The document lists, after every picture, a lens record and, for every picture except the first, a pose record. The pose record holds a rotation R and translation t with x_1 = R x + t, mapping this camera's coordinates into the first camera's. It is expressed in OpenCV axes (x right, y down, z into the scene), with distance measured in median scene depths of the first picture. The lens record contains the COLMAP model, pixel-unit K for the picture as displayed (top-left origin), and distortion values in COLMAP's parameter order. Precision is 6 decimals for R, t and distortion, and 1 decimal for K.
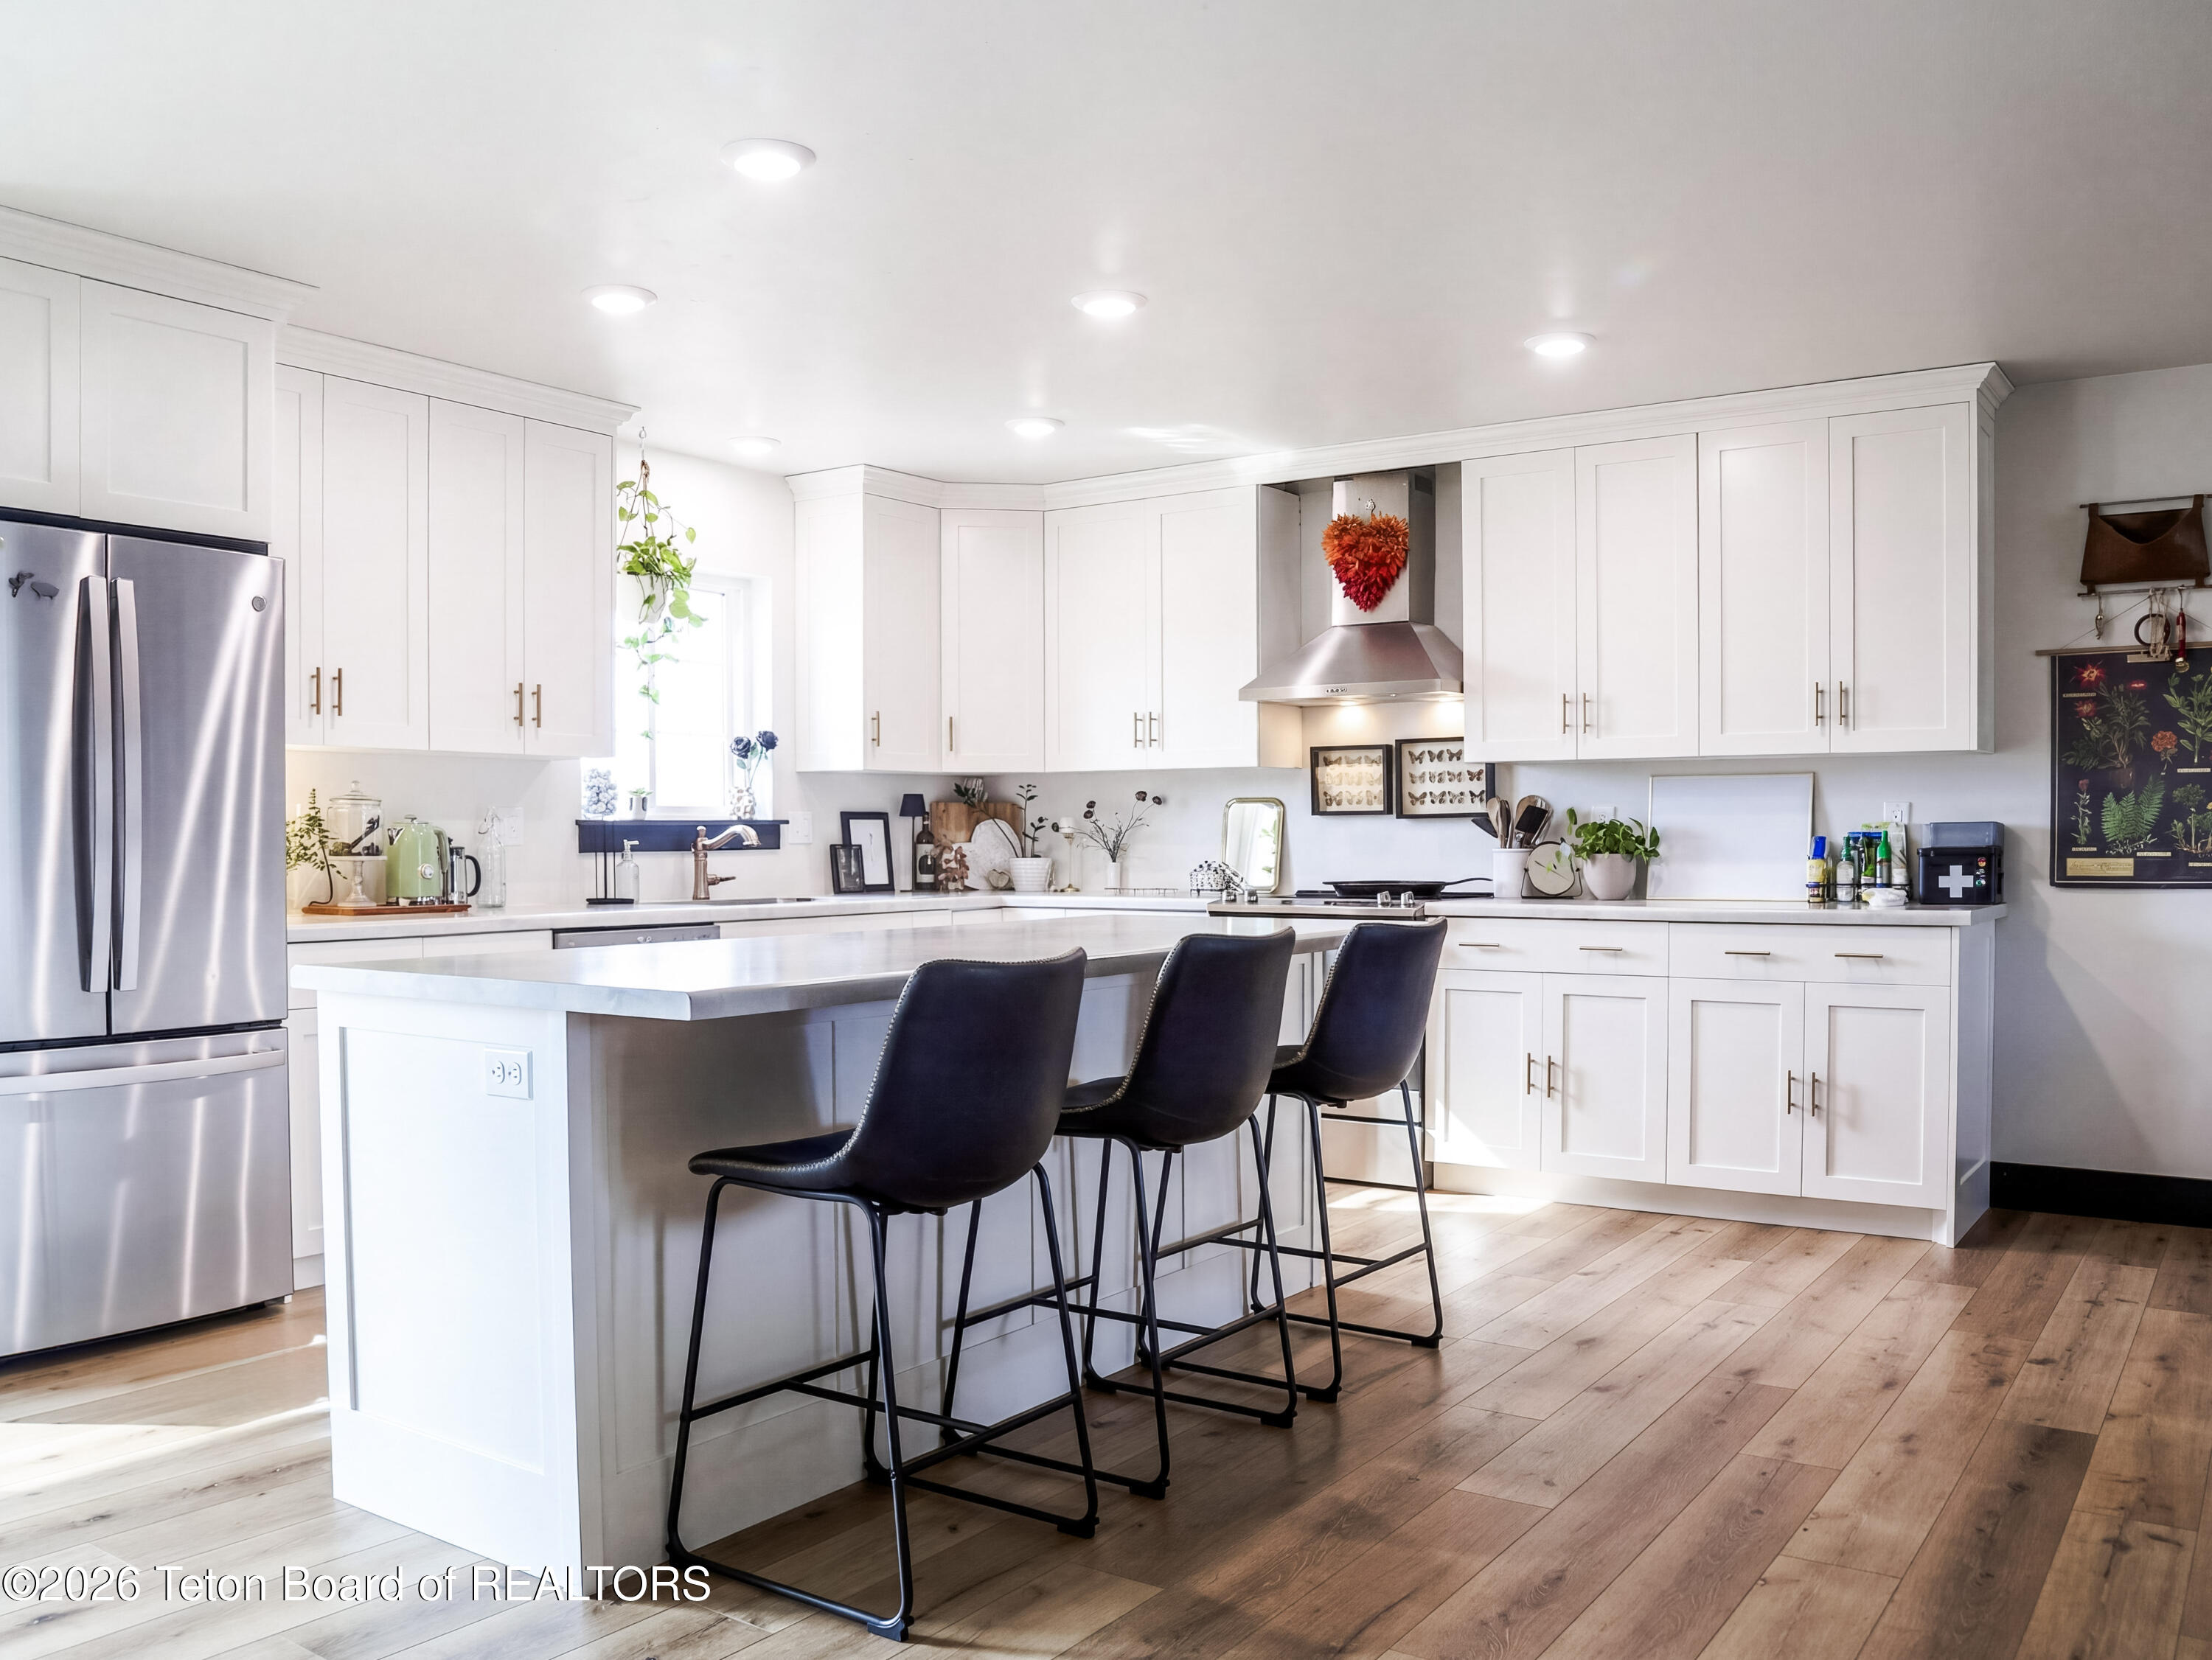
lens RADIAL K [[1748.4, 0, 1103.0], [0, 1748.4, 888.7], [0, 0, 1]] dist [-0.052733, 0.047657]
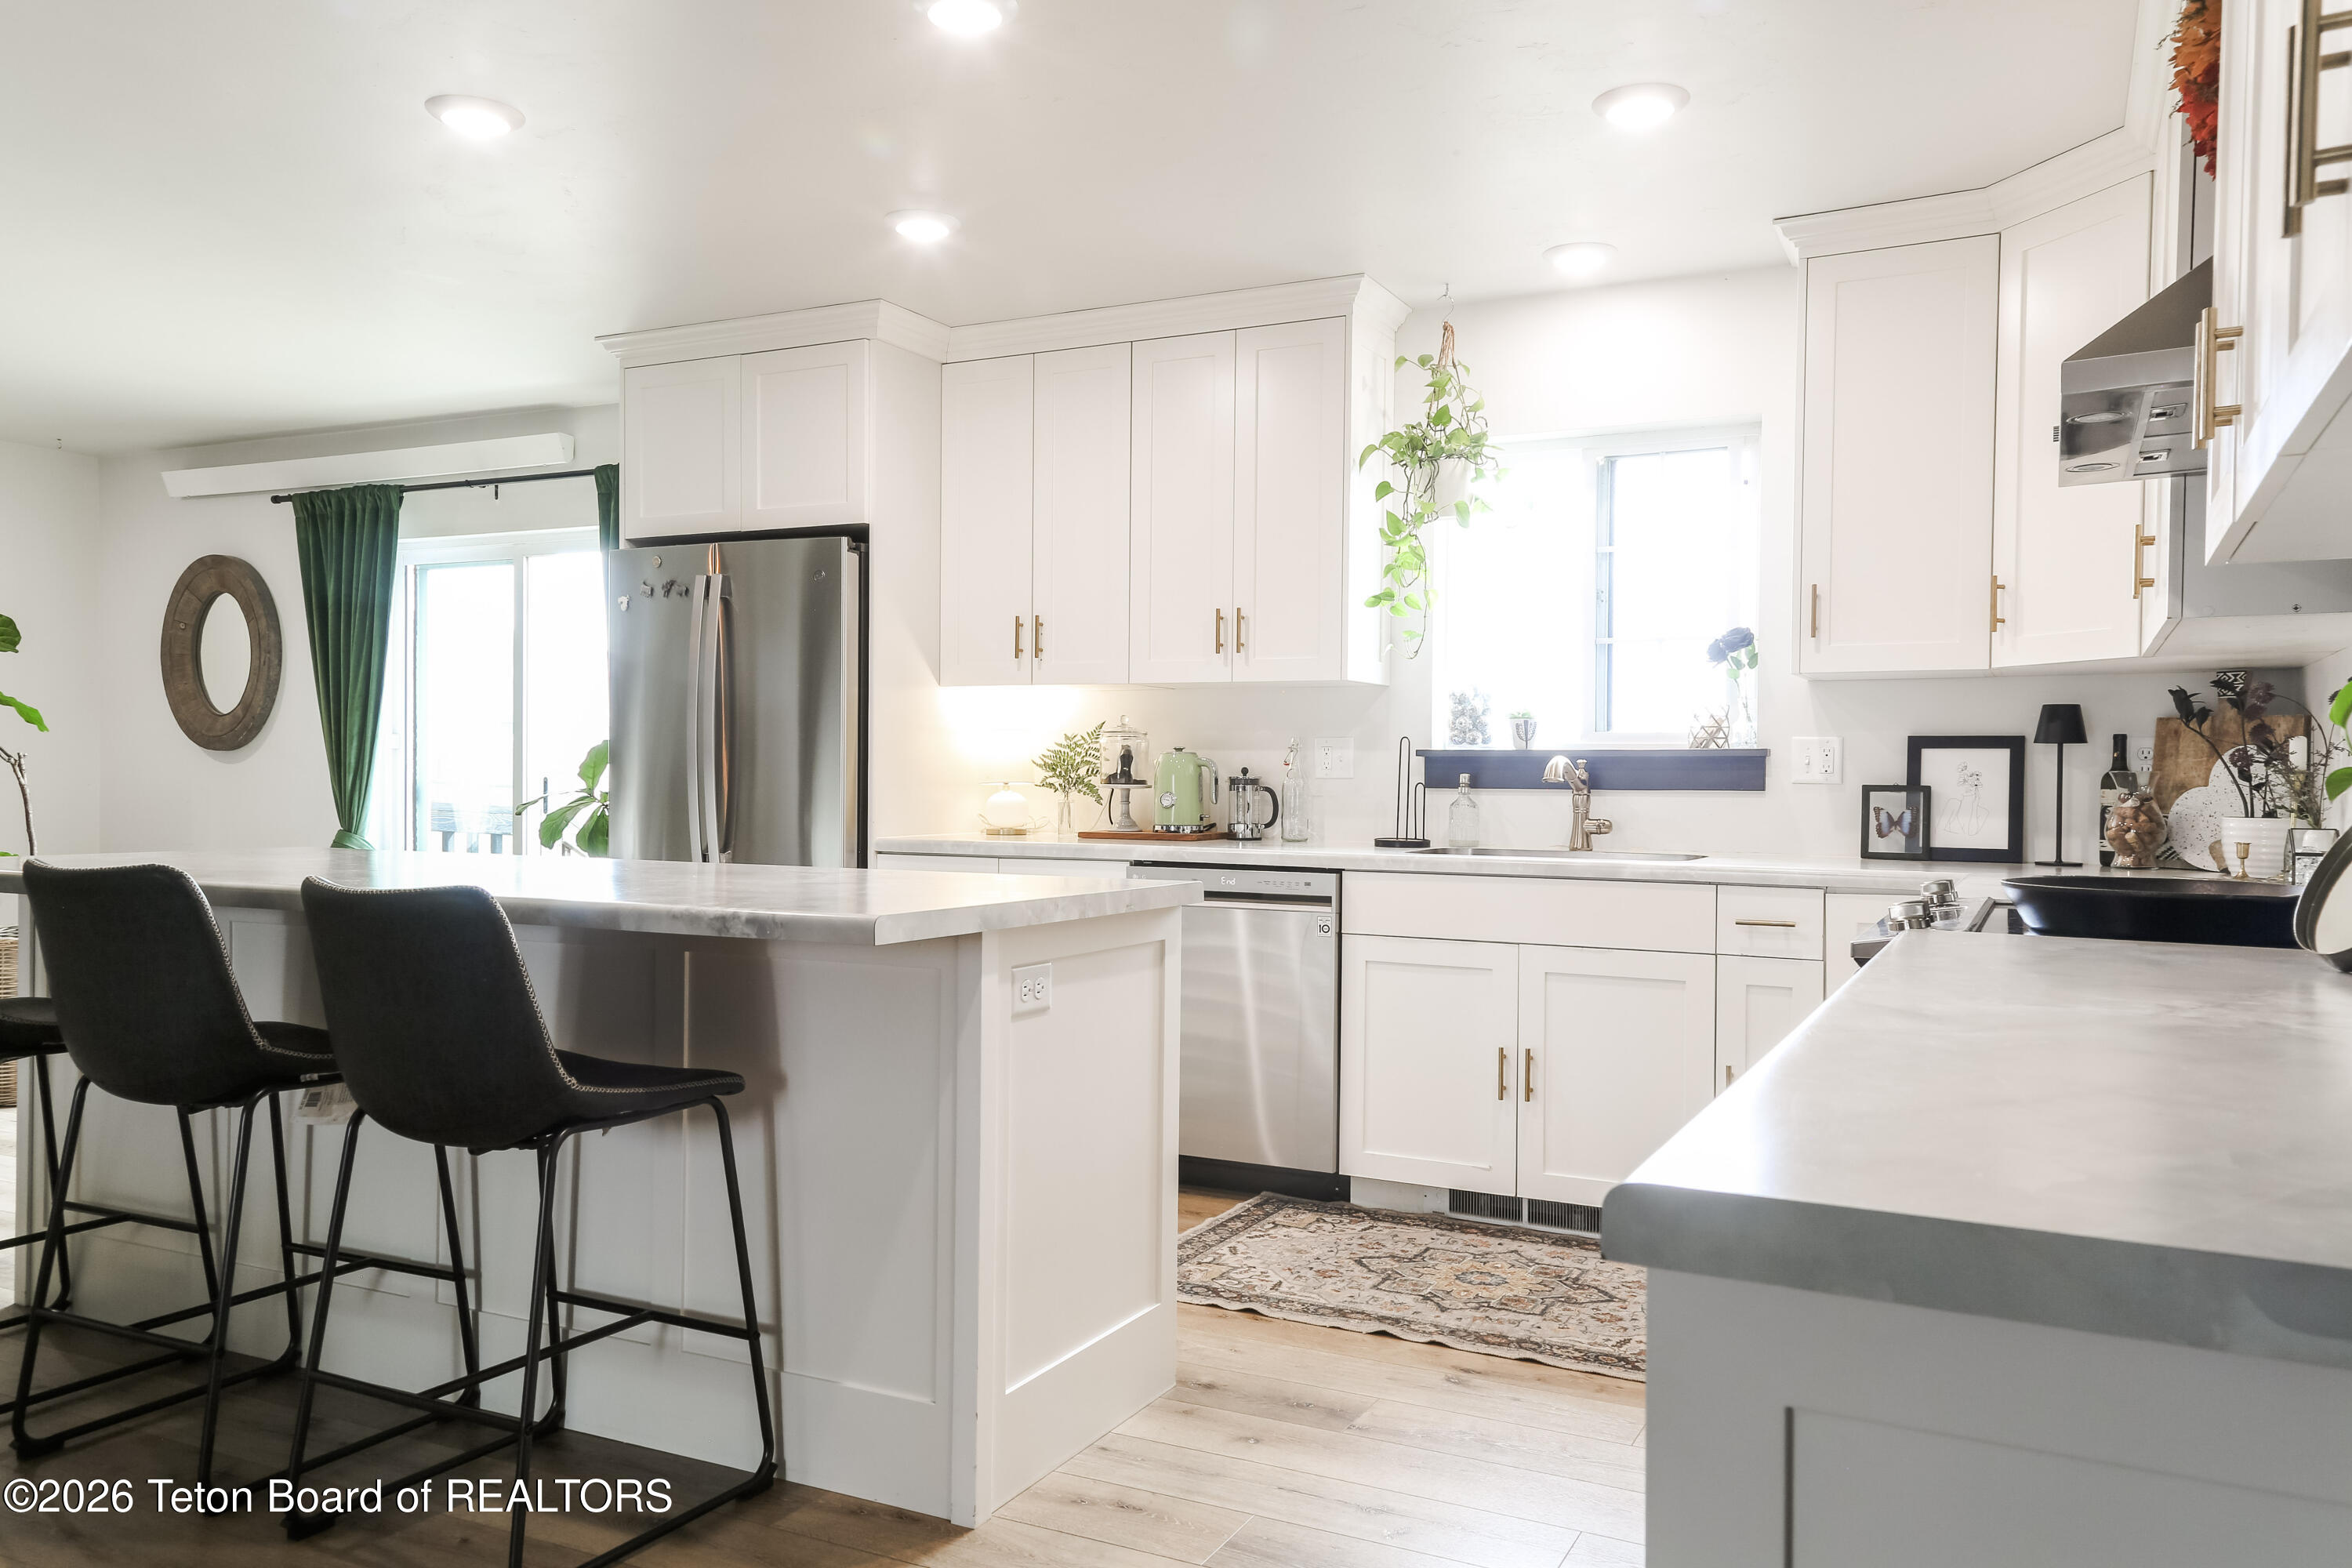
lens RADIAL K [[1677.5, 0, 1248.4], [0, 1677.5, 828.3], [0, 0, 1]] dist [-0.001181, -0.000378]
pose [[0.156540, 0.032022, -0.987152, 0.550931], [-0.041393, 0.998809, 0.025836, -0.019202], [0.986804, 0.036817, 0.157679, 0.812595]]
